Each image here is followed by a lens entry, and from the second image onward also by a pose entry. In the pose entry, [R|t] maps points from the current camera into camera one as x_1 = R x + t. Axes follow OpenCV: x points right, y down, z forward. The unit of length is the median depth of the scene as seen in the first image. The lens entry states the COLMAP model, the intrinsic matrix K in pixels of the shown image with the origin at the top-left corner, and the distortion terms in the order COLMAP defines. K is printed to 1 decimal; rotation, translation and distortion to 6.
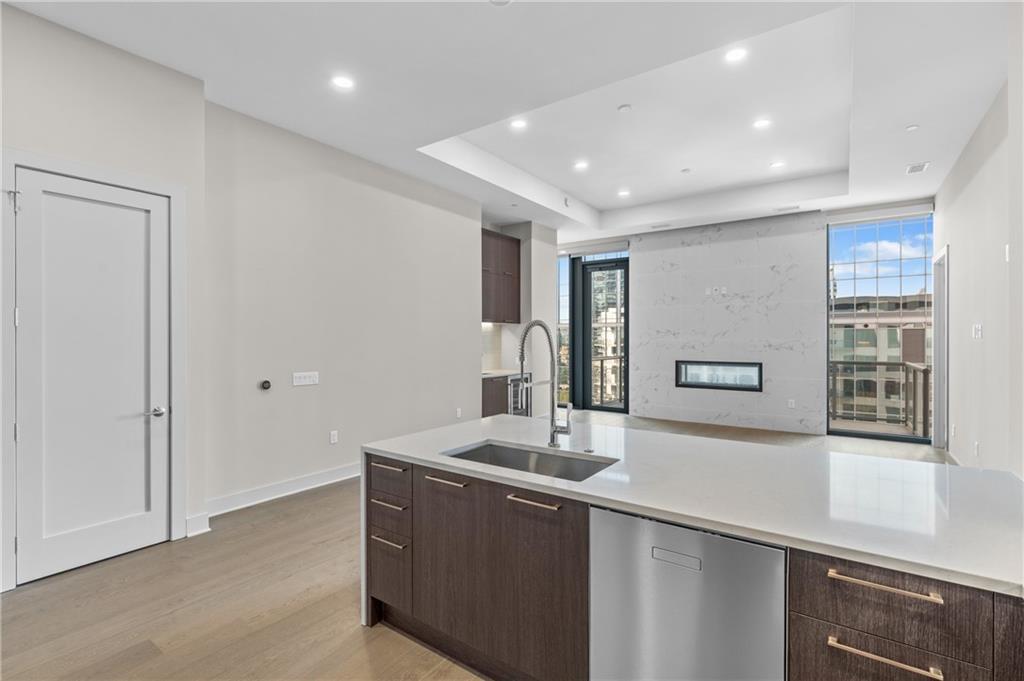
lens RADIAL K [[471.8, 0, 508.6], [0, 471.8, 334.7], [0, 0, 1]] dist [-0.012233, -0.000196]
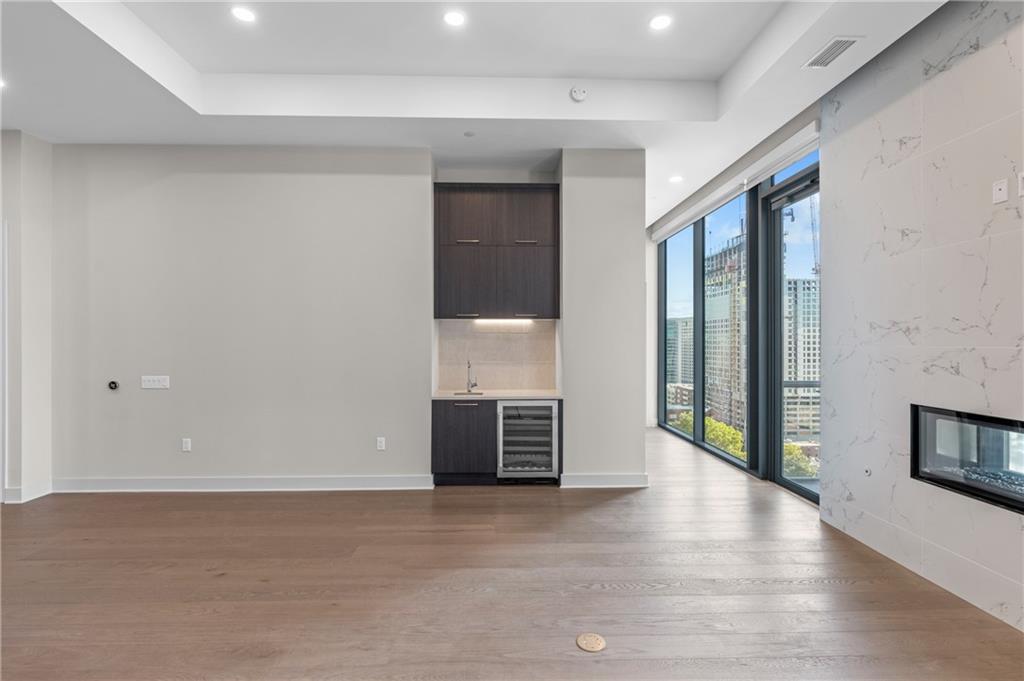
lens RADIAL K [[476.7, 0, 512.0], [0, 476.7, 340.5], [0, 0, 1]] dist [-0.004418, -0.000501]
pose [[0.603967, -0.002526, -0.797005, 0.489170], [0.006012, 0.999981, 0.001386, 0.003725], [0.796987, -0.005629, 0.603971, 0.570415]]
